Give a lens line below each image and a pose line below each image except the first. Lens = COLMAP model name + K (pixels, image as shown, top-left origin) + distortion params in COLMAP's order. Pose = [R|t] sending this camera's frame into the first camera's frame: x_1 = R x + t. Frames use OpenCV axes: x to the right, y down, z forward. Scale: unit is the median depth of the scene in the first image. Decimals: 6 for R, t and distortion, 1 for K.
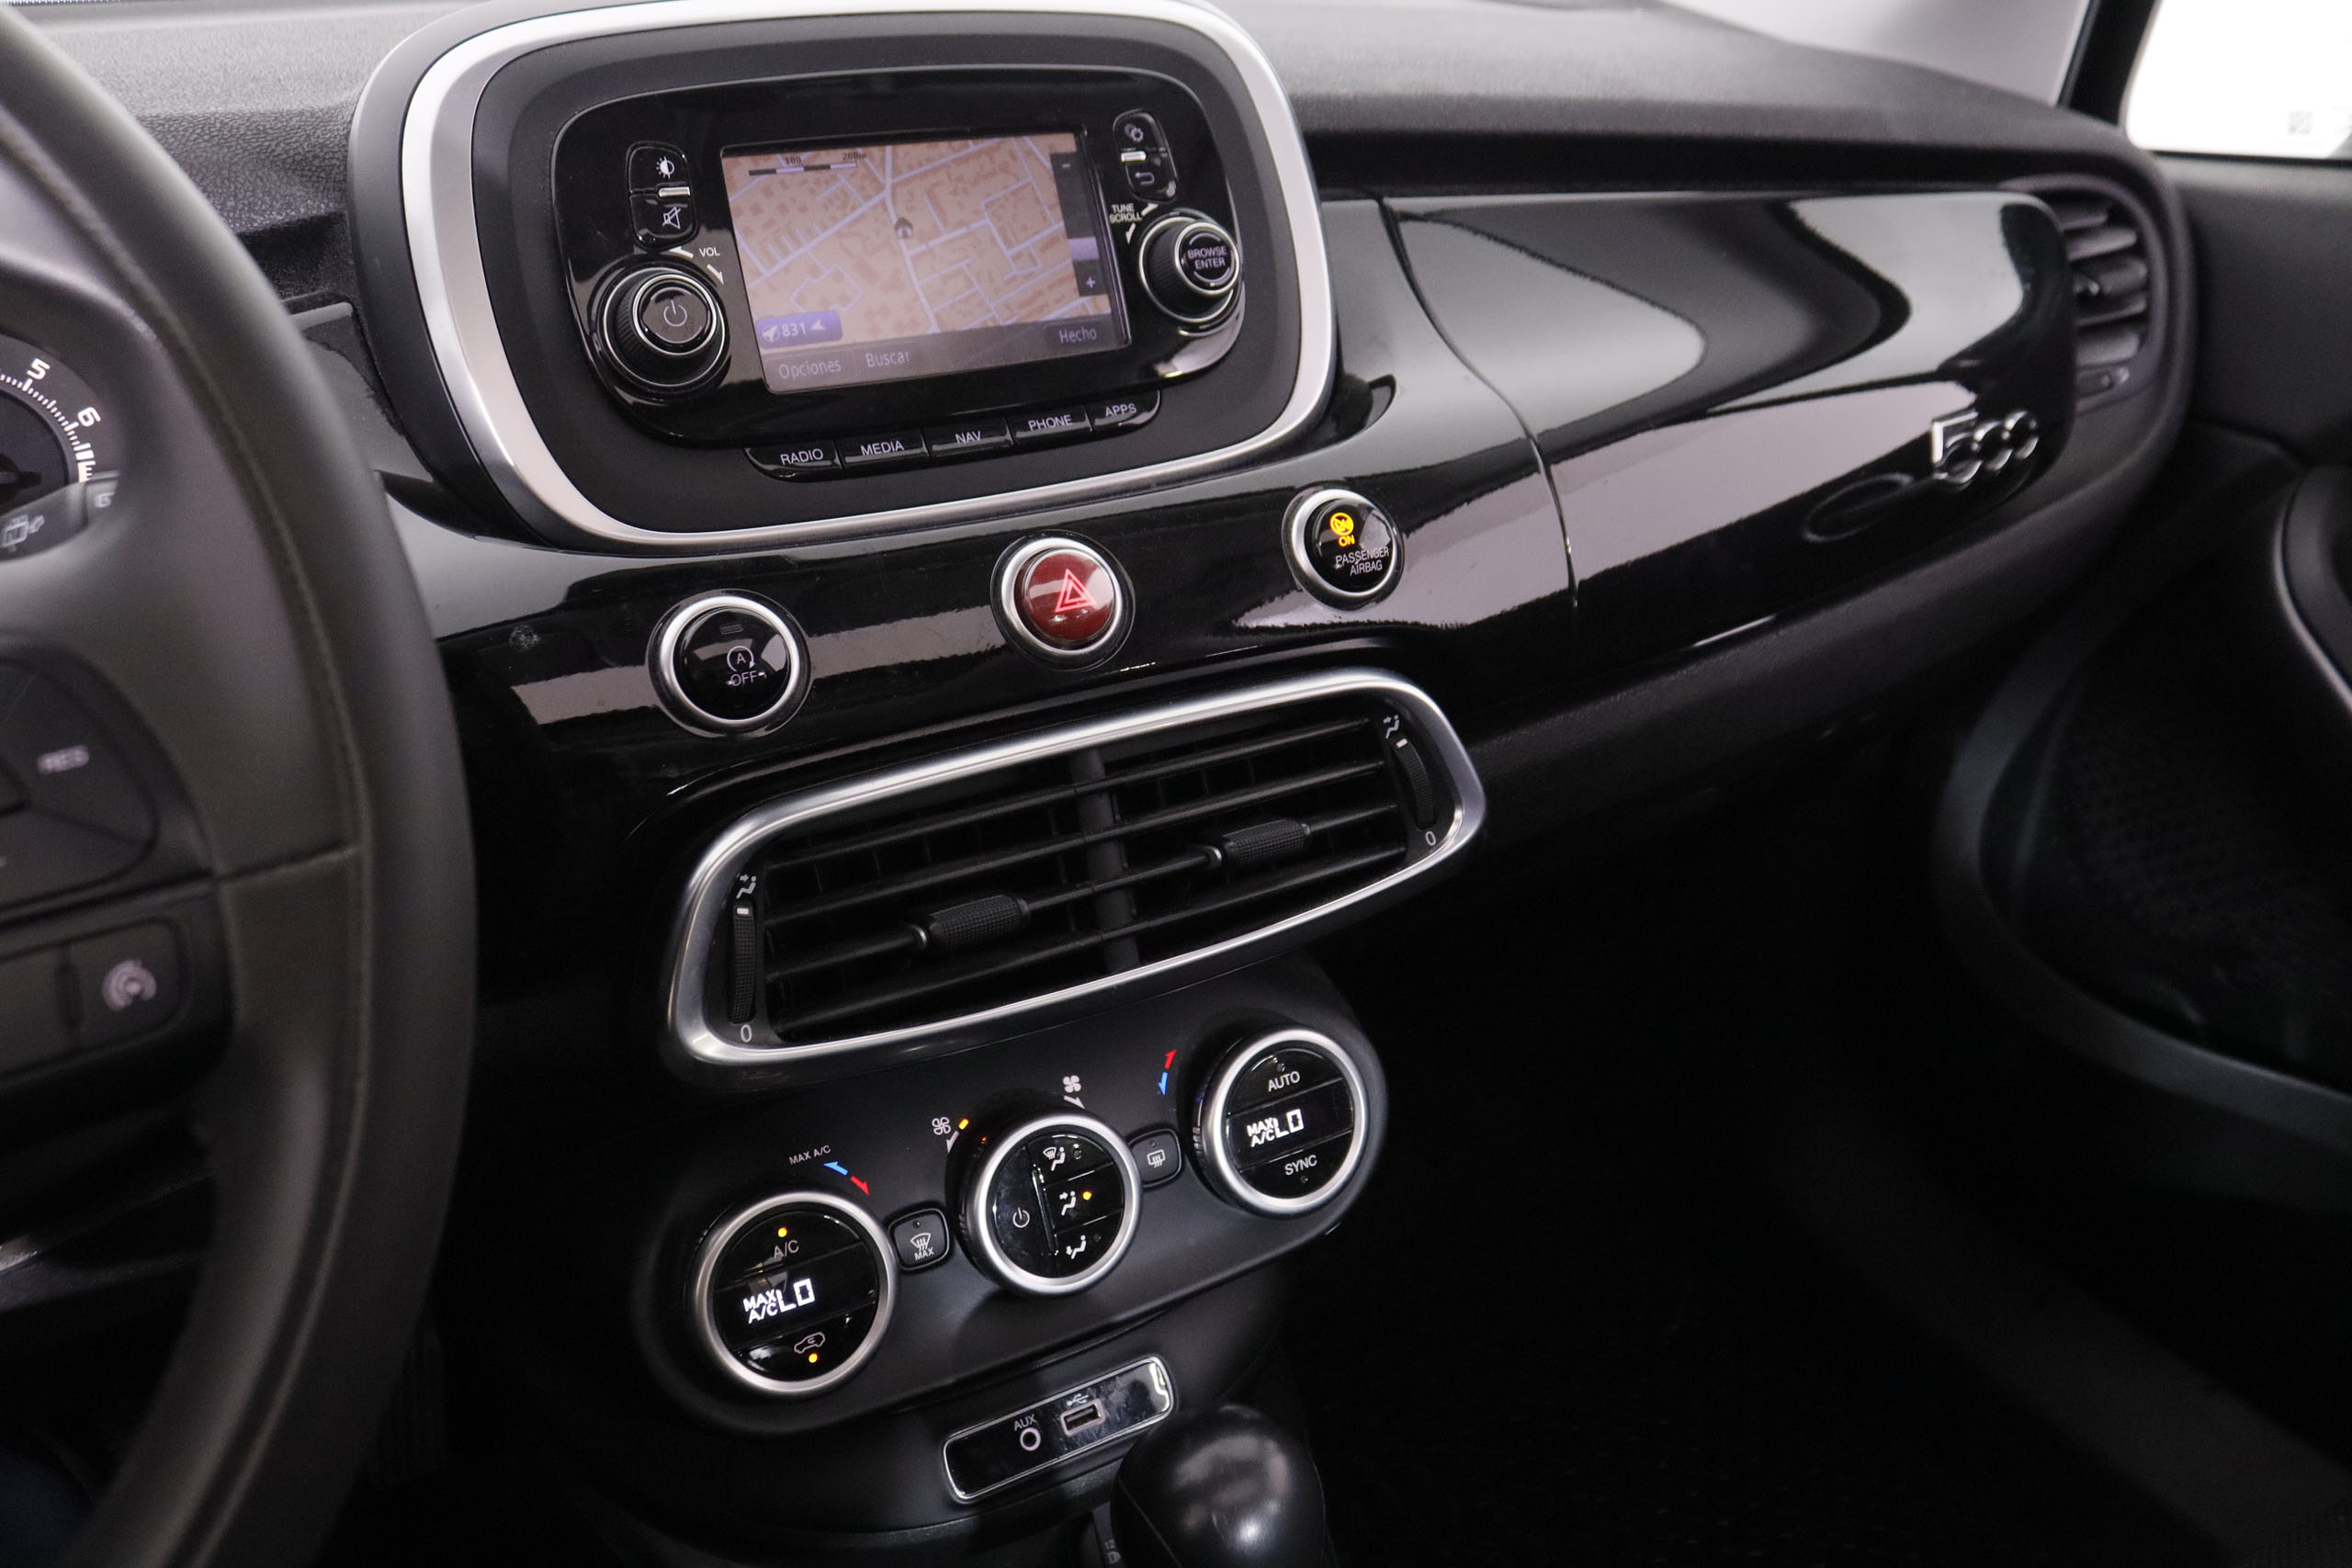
lens RADIAL K [[1915.0, 0, 1176.0], [0, 1915.0, 784.0], [0, 0, 1]] dist [-0.132465, 0.008088]
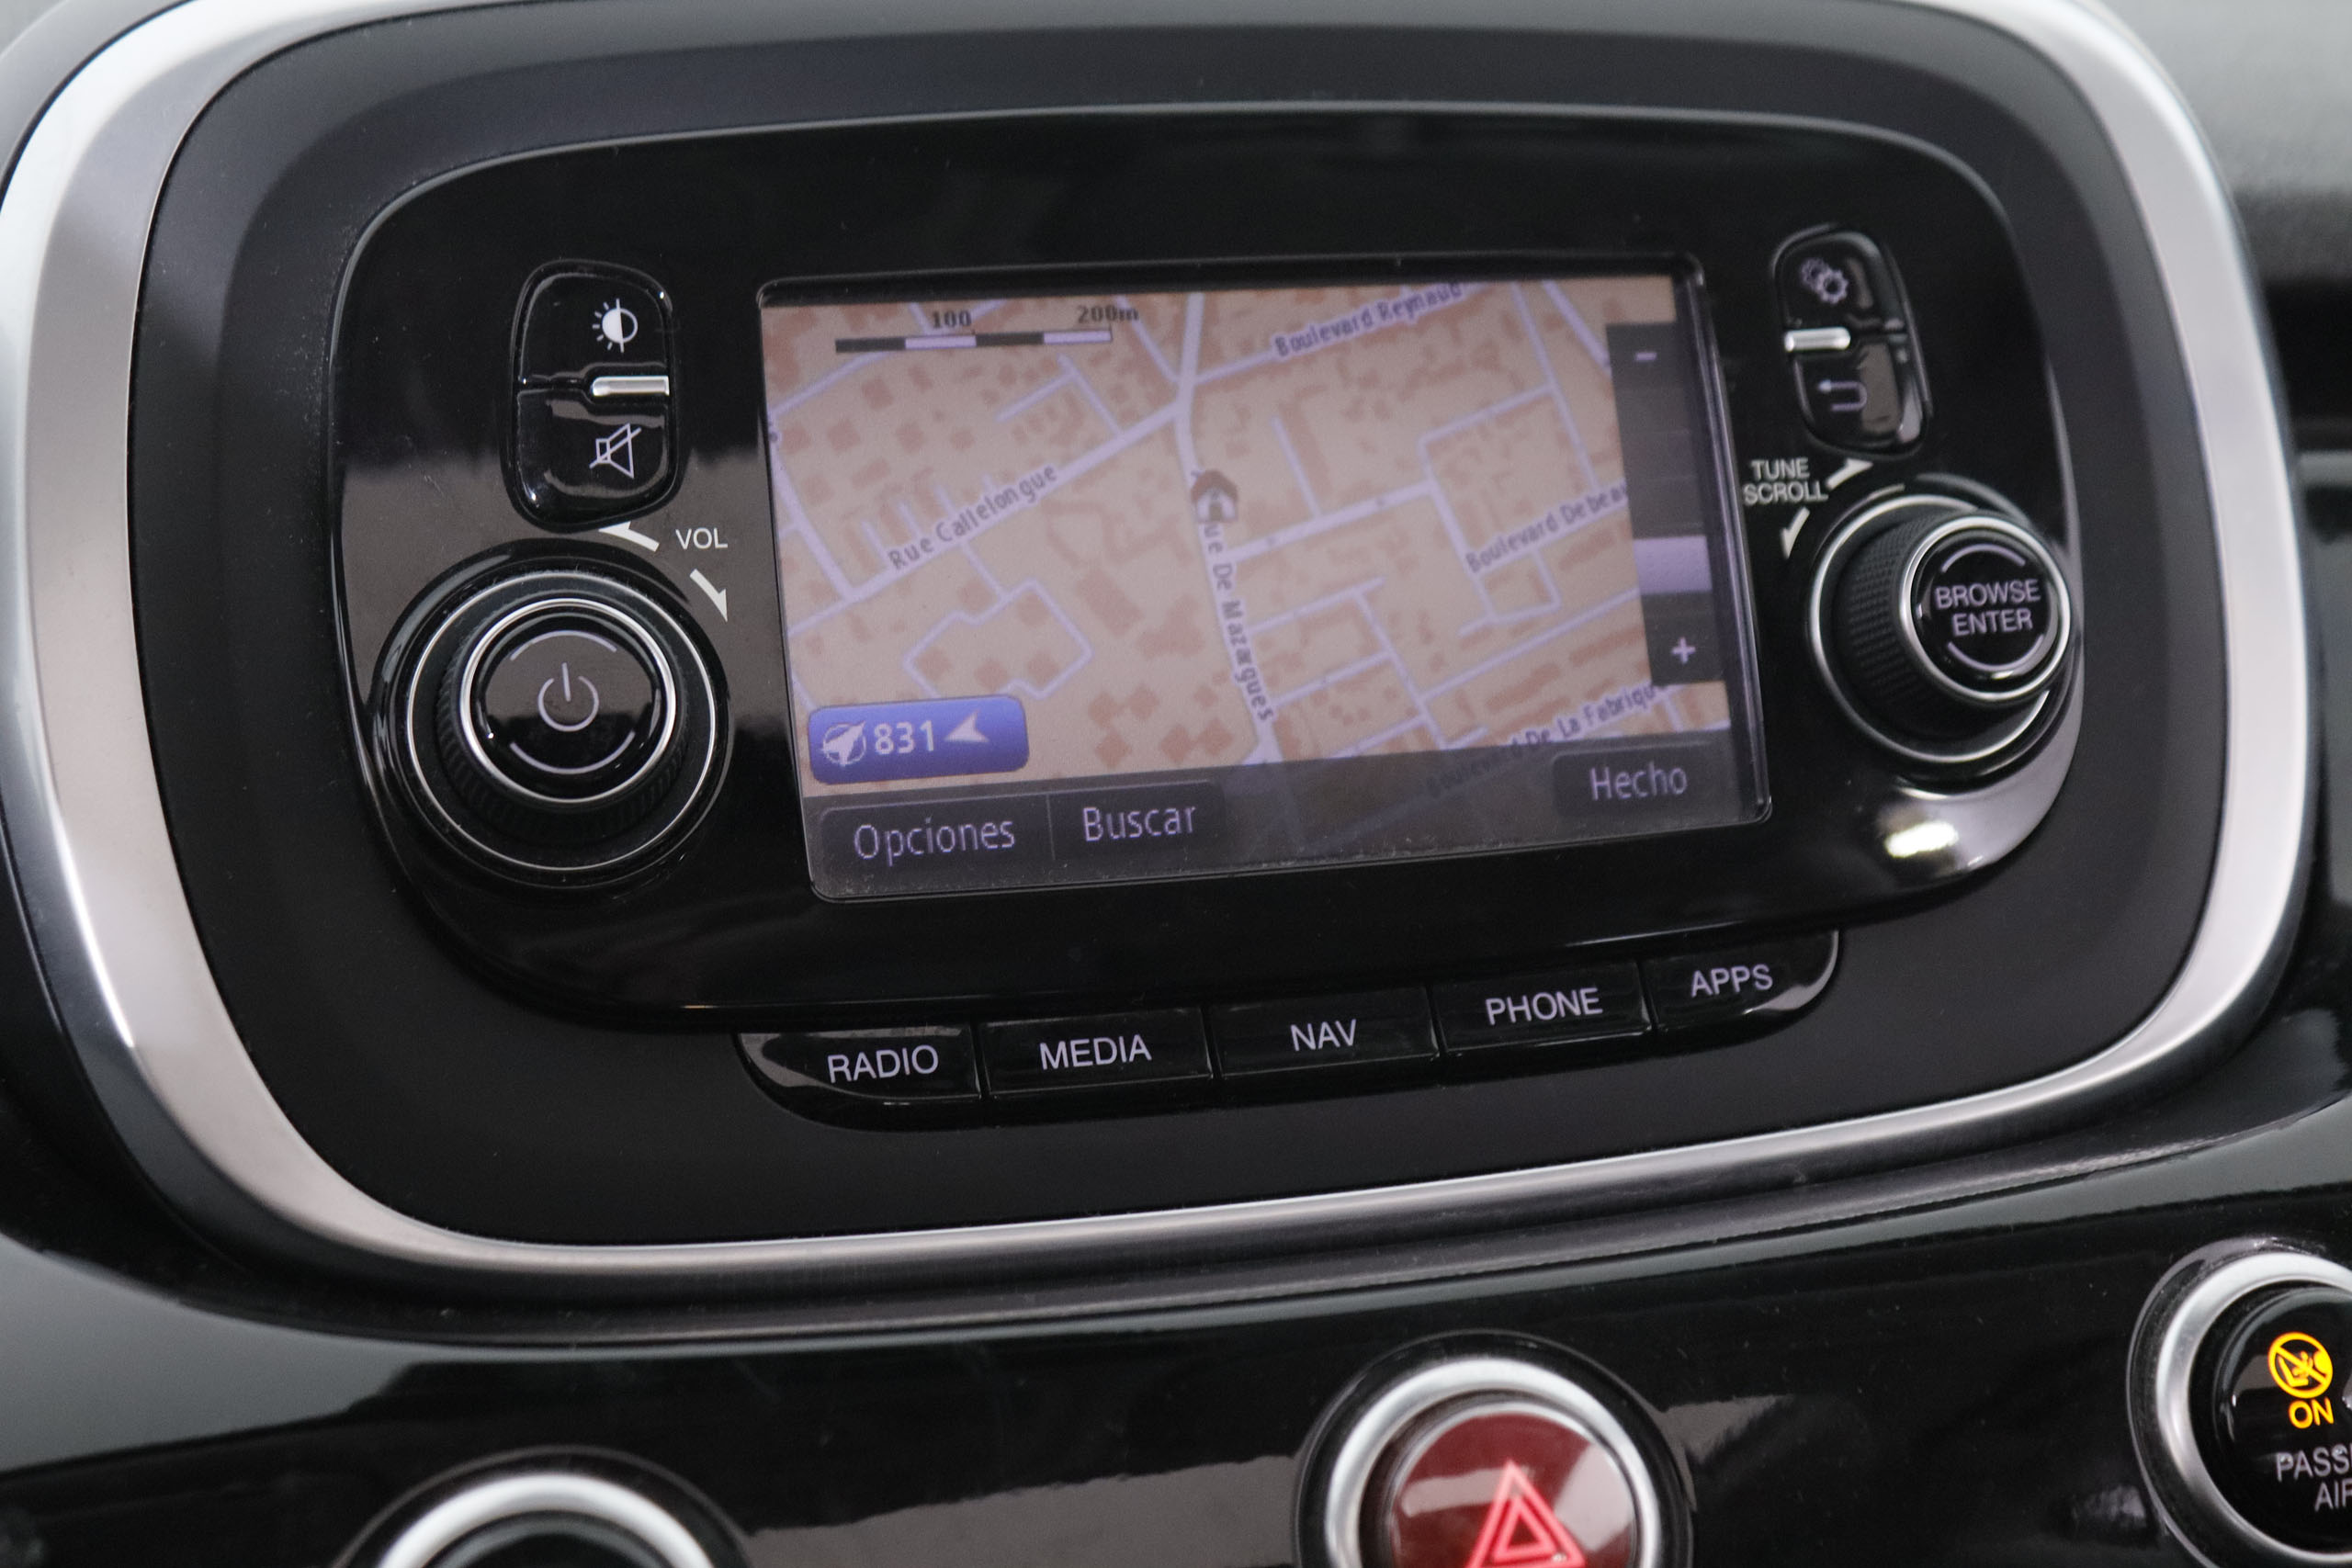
lens RADIAL K [[3375.7, 0, 1176.0], [0, 3375.7, 784.0], [0, 0, 1]] dist [-0.088658, 0.042466]
pose [[0.968550, 0.068088, -0.239323, 0.023455], [-0.105883, 0.983184, -0.148792, -0.124847], [0.225167, 0.169452, 0.959472, 0.315392]]
